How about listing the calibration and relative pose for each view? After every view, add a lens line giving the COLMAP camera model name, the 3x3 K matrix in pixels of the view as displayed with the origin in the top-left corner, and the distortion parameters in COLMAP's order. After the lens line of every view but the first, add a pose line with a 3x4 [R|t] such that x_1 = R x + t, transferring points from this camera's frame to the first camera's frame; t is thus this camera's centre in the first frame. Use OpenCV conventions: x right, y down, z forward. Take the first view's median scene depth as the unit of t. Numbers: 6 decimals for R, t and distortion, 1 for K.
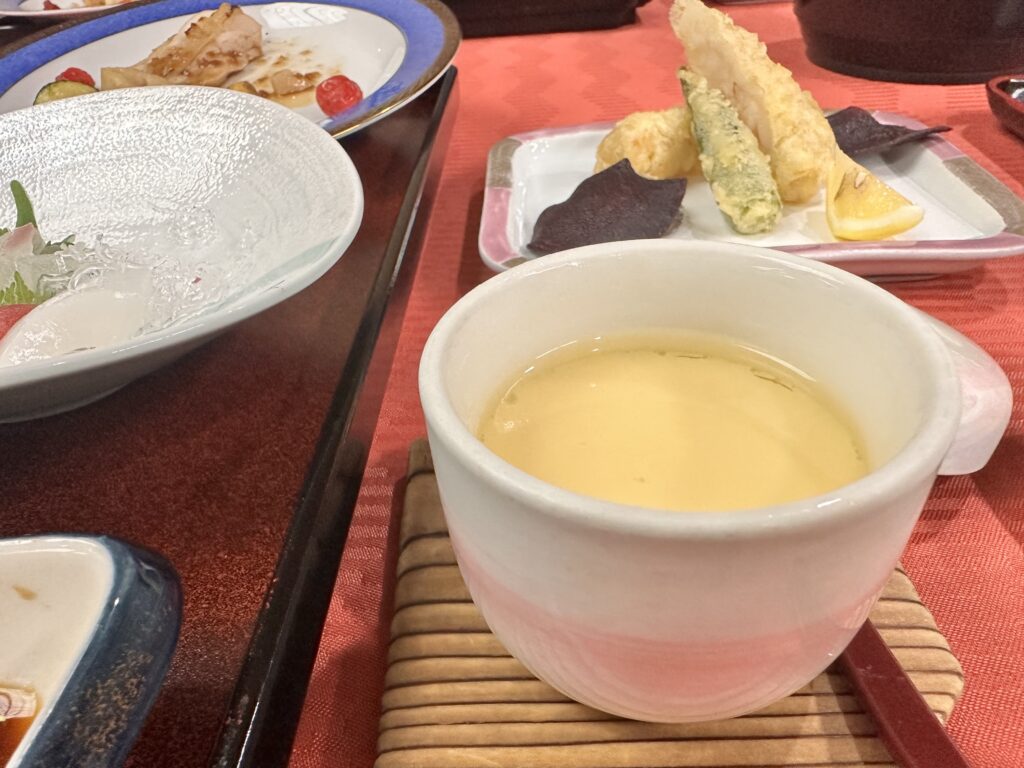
lens RADIAL K [[718.8, 0, 507.8], [0, 718.8, 385.3], [0, 0, 1]] dist [-0.011140, -0.001900]
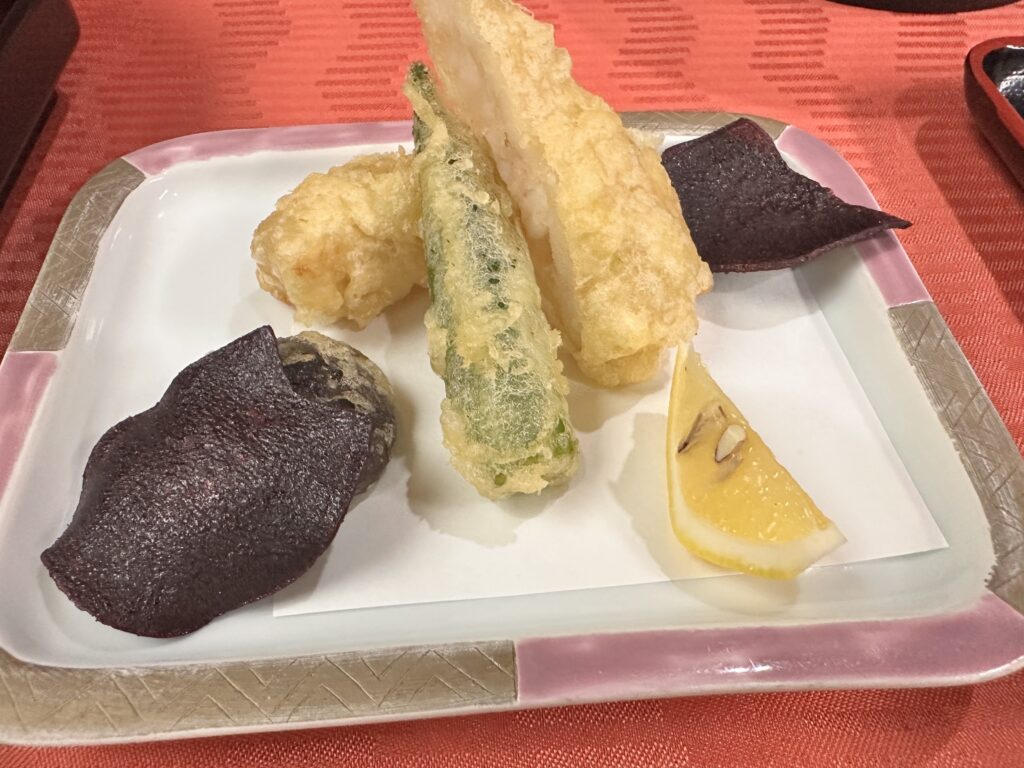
lens RADIAL K [[718.8, 0, 519.0], [0, 718.8, 385.4], [0, 0, 1]] dist [-0.011140, -0.001900]
pose [[0.989744, -0.043186, 0.136171, 0.258476], [0.004278, 0.961744, 0.273916, -0.402415], [-0.142791, -0.270524, 0.952065, 0.509862]]
